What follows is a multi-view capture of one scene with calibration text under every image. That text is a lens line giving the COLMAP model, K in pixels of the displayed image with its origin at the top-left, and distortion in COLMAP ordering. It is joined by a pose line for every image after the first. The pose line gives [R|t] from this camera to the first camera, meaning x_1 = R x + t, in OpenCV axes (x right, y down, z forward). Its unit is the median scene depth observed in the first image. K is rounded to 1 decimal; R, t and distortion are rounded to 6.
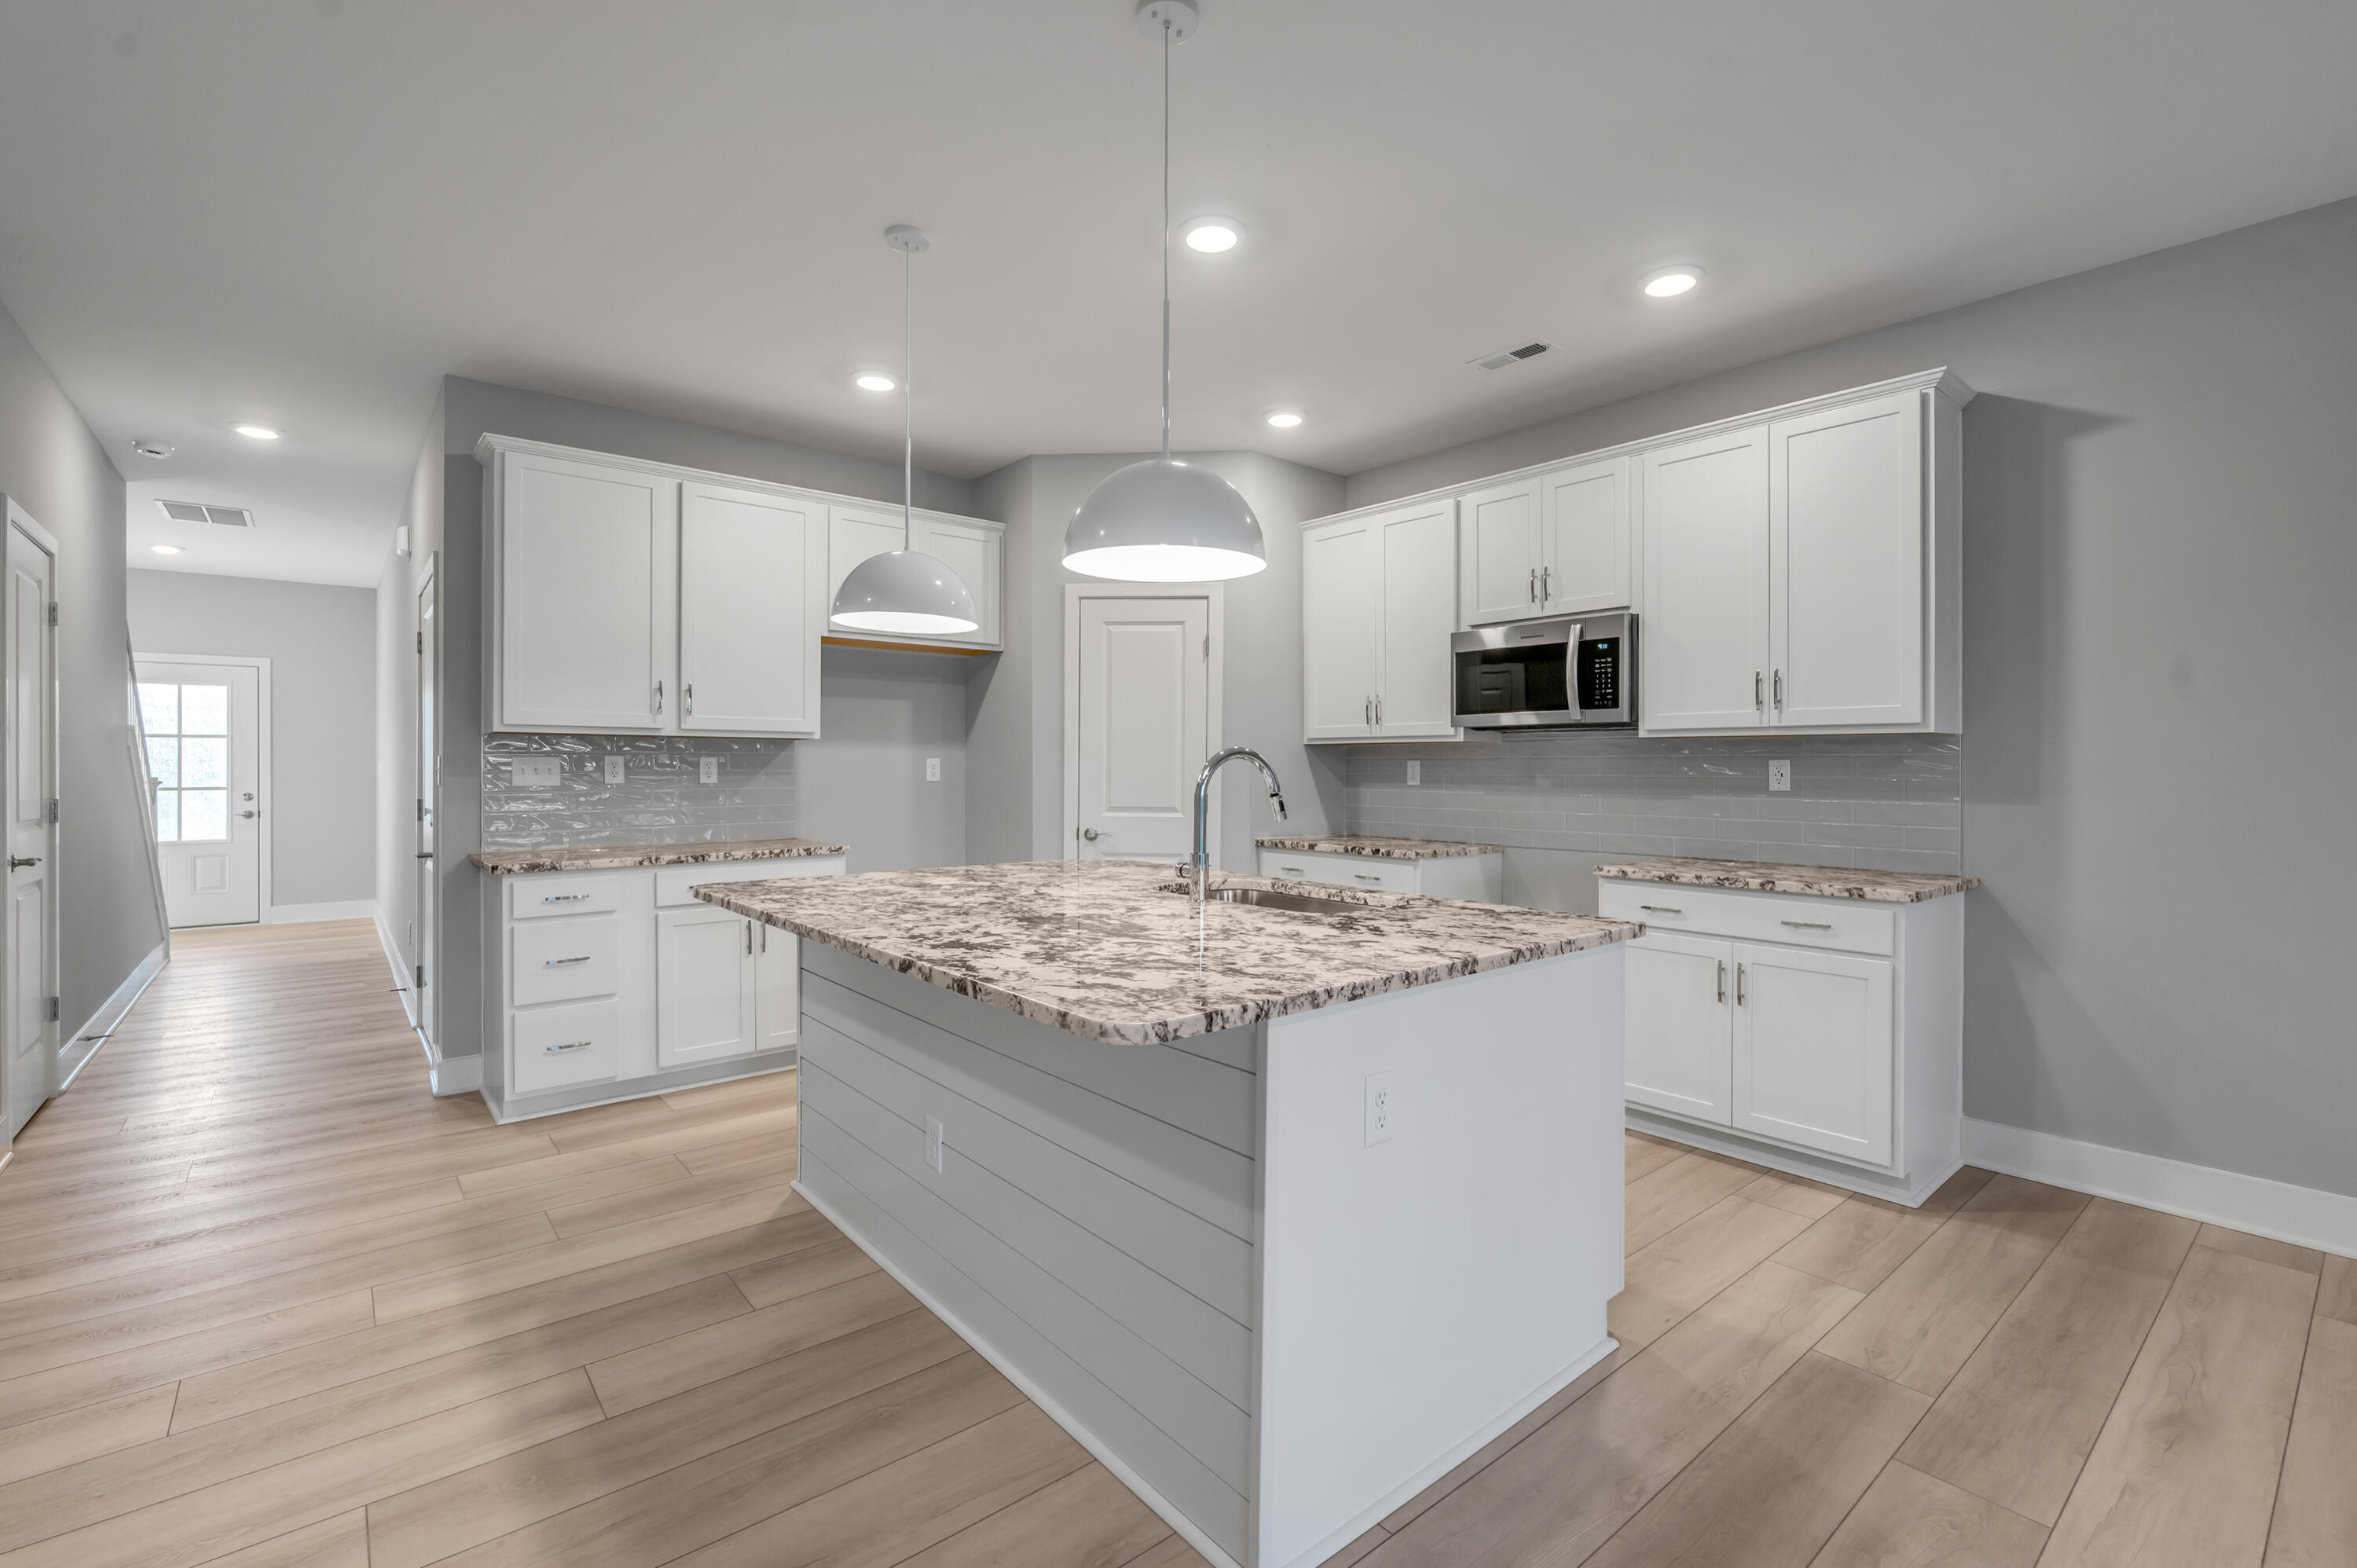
lens RADIAL K [[1037.8, 0, 1172.2], [0, 1037.8, 768.4], [0, 0, 1]] dist [-0.007865, -0.000706]
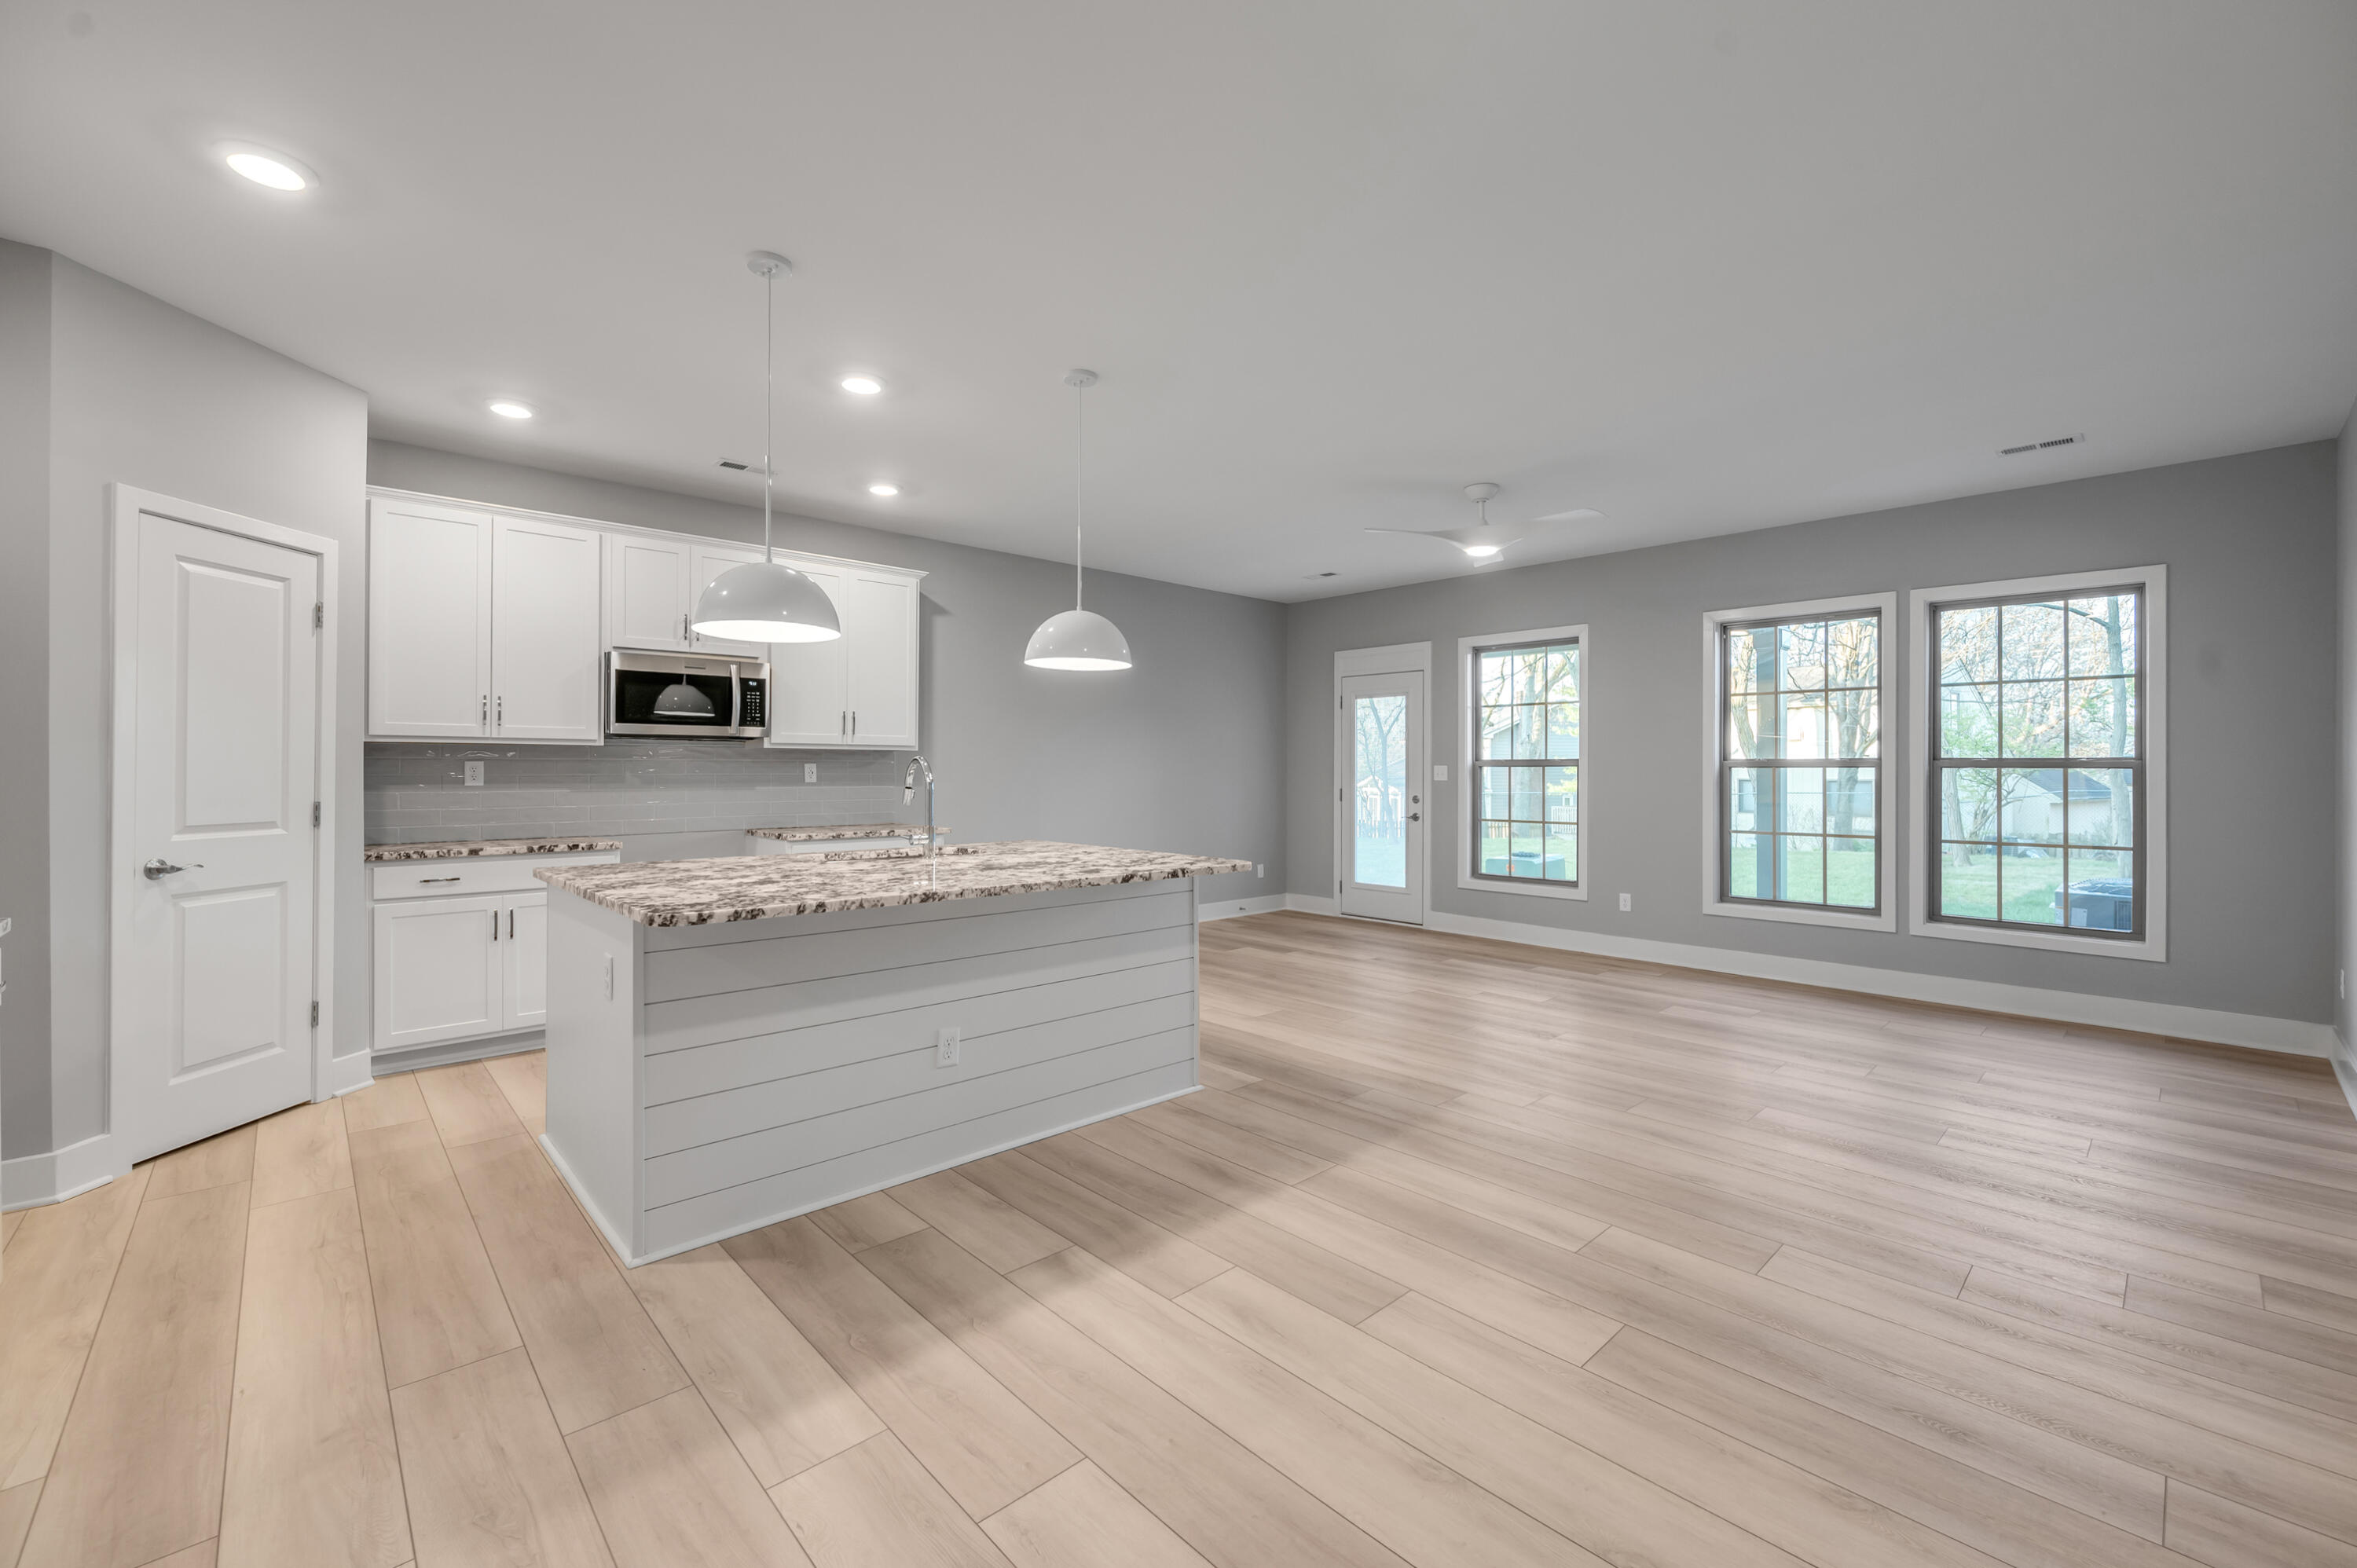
lens RADIAL K [[963.4, 0, 1197.9], [0, 963.4, 771.9], [0, 0, 1]] dist [-0.000678, -0.000147]
pose [[-0.071677, -0.005504, 0.997413, -1.002503], [-0.001642, 0.999984, 0.005400, -0.004459], [-0.997427, -0.001251, -0.071685, 0.507241]]
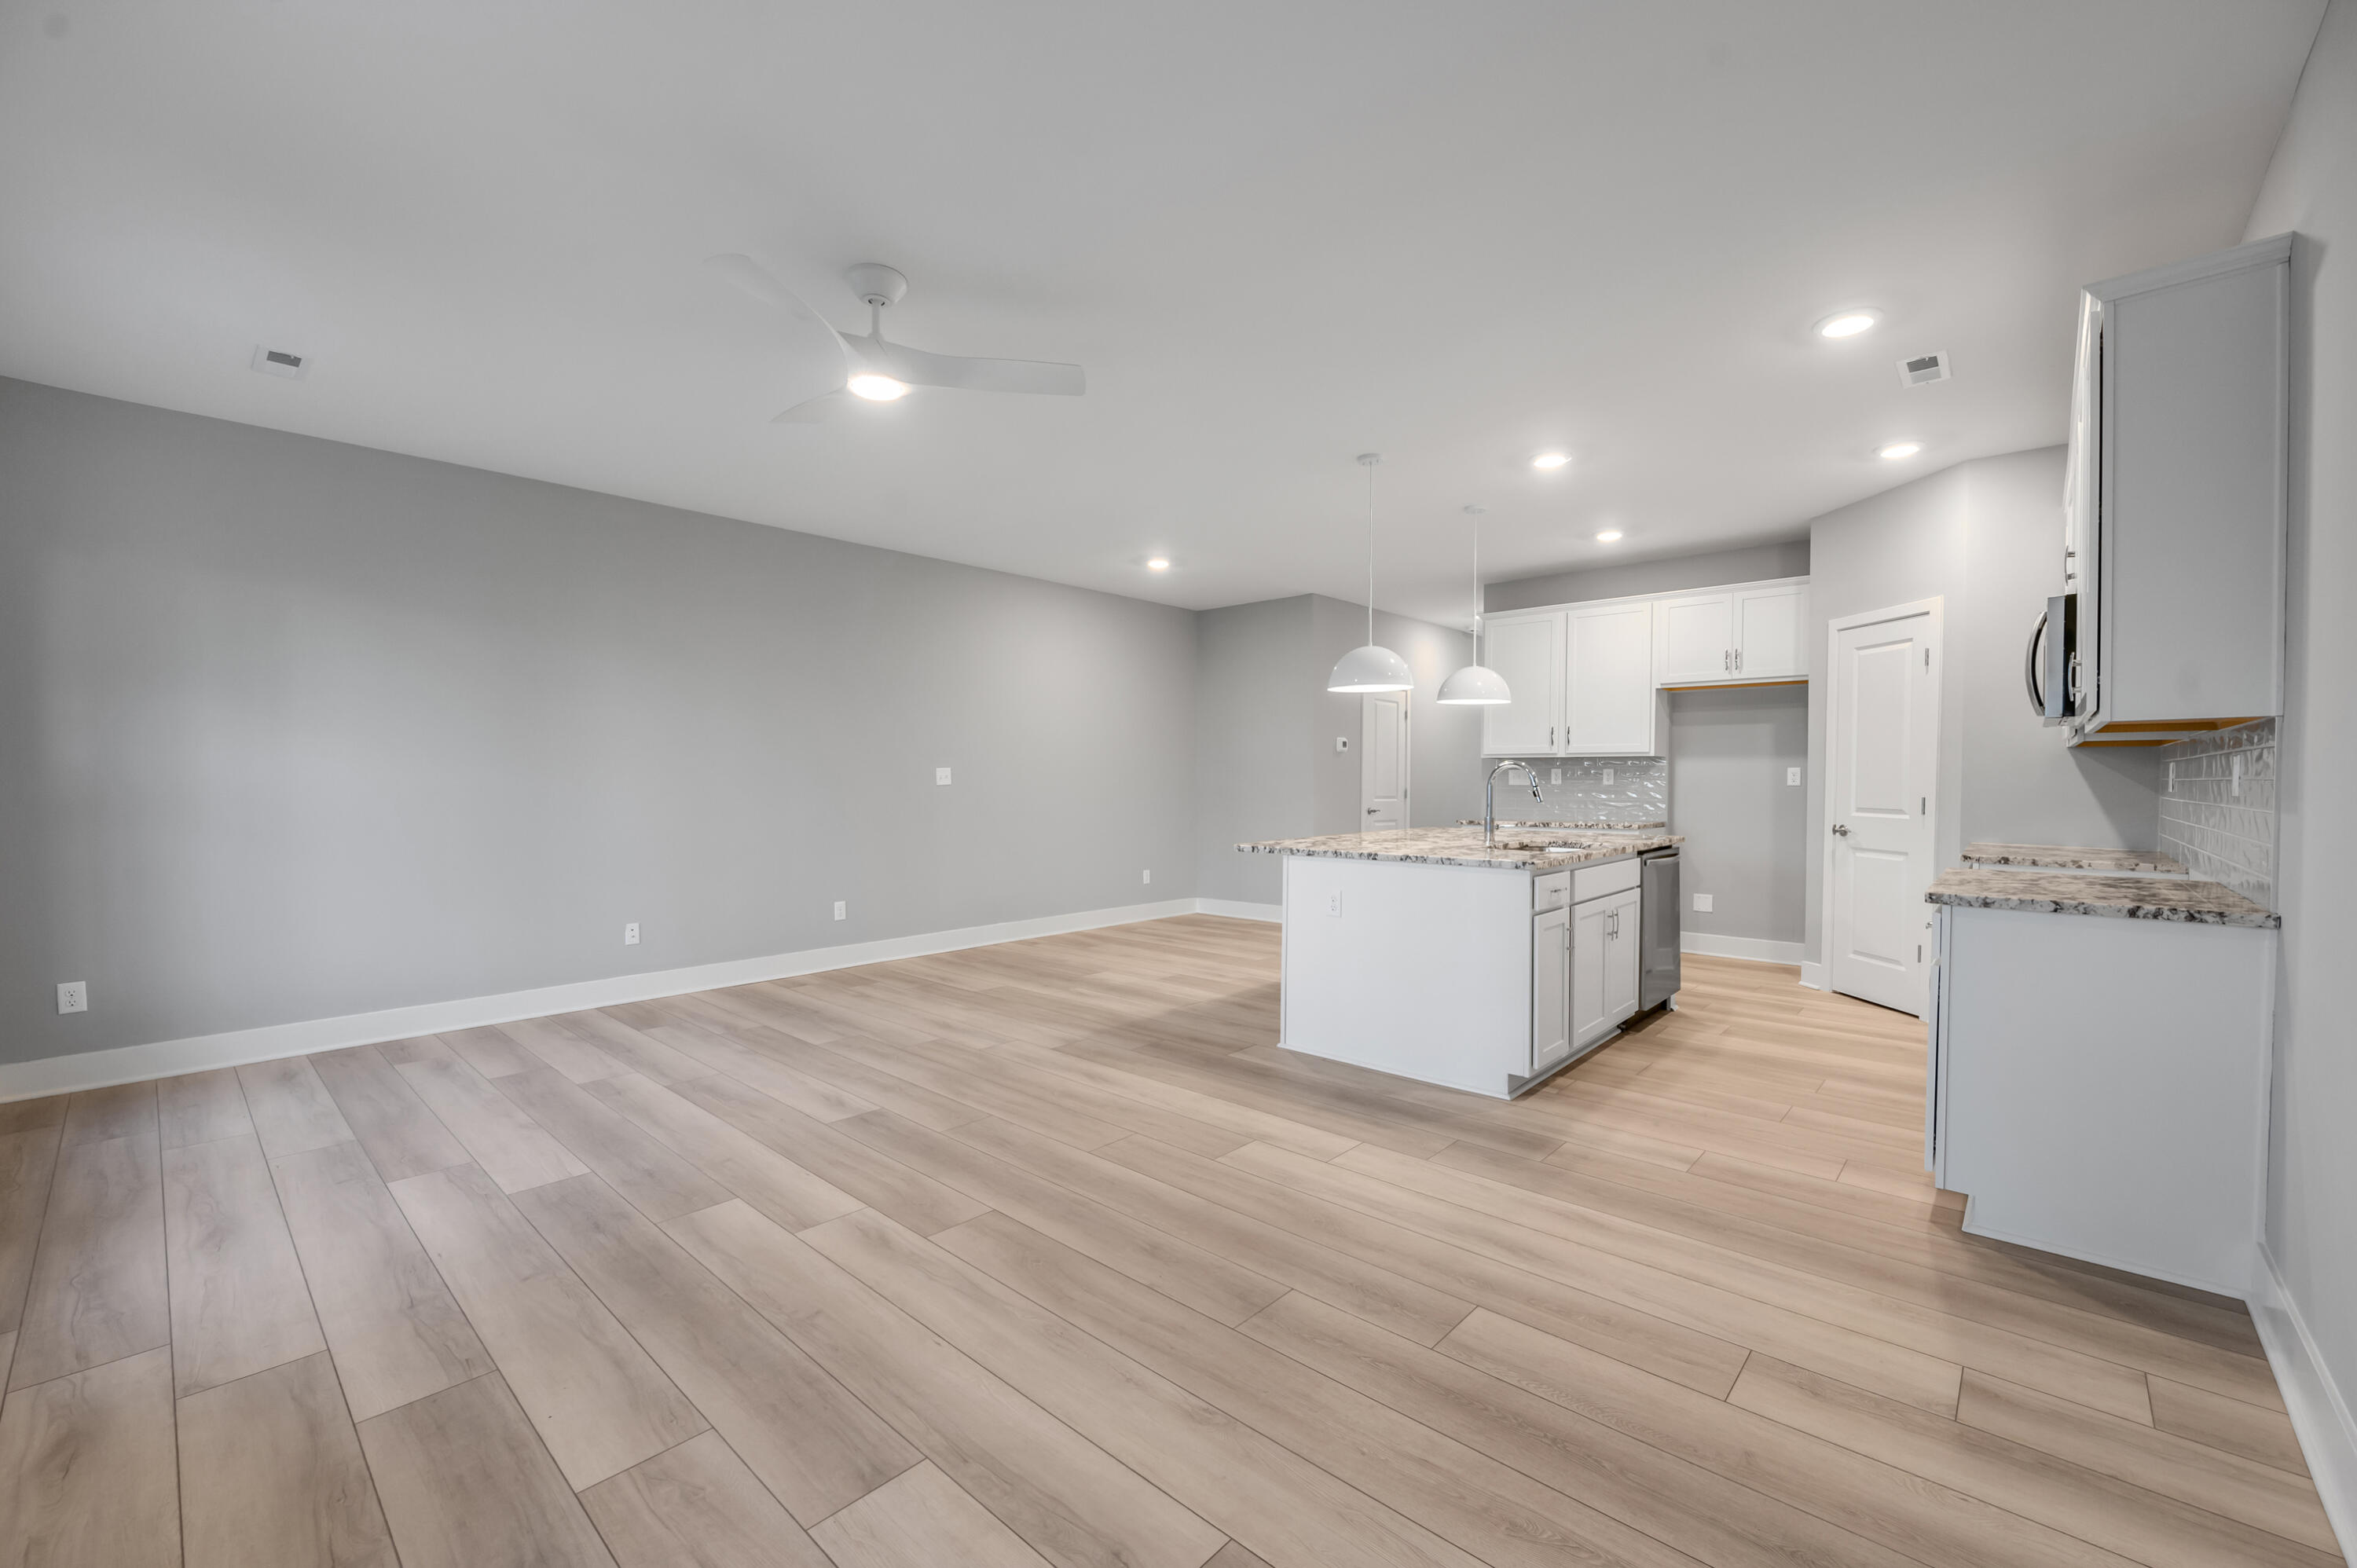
lens RADIAL K [[963.4, 0, 1169.3], [0, 963.4, 788.8], [0, 0, 1]] dist [-0.000678, -0.000147]
pose [[0.137083, 0.007985, -0.990527, 1.211268], [-0.000591, 0.999968, 0.007979, 0.011055], [0.990559, -0.000508, 0.137083, 0.126711]]
